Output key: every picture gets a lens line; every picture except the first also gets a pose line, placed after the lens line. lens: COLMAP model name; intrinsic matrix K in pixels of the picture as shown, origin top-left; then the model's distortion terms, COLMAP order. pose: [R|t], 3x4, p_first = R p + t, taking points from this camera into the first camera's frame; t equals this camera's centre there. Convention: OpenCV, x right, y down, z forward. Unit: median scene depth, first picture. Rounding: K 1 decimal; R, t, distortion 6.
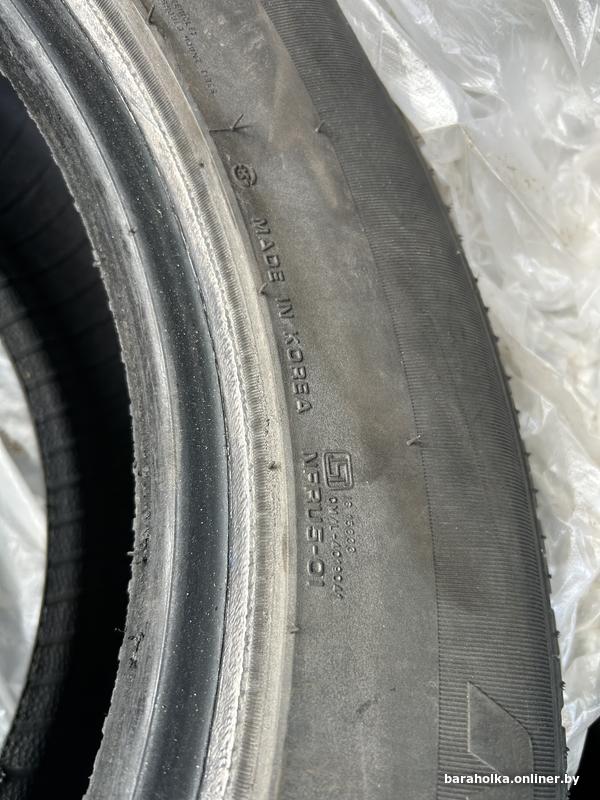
lens RADIAL K [[607.4, 0, 299.9], [0, 607.4, 400.1], [0, 0, 1]] dist [-0.007444, 0.000778]
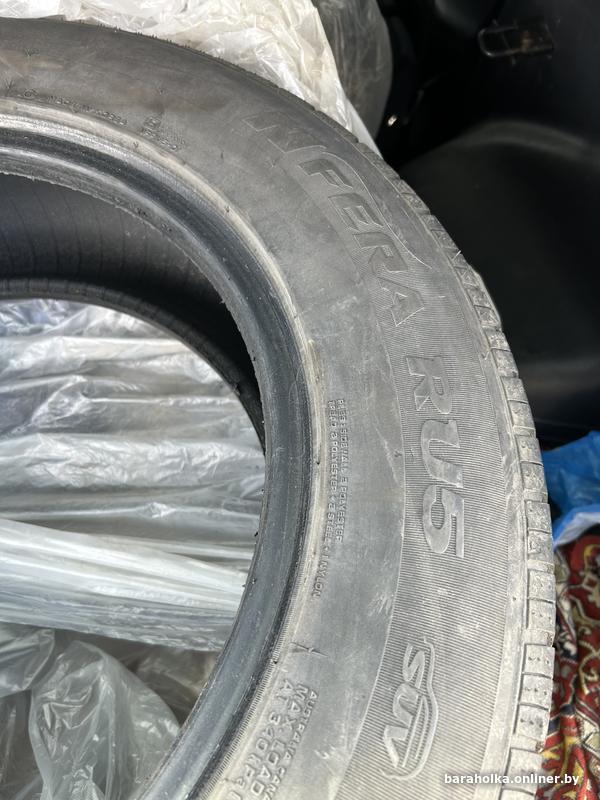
lens RADIAL K [[607.4, 0, 299.9], [0, 607.4, 399.8], [0, 0, 1]] dist [-0.007444, 0.000778]
pose [[0.543009, -0.828882, -0.134519, -0.185217], [0.839722, 0.535478, 0.090166, 0.891910], [-0.002705, -0.161919, 0.986800, -1.431930]]
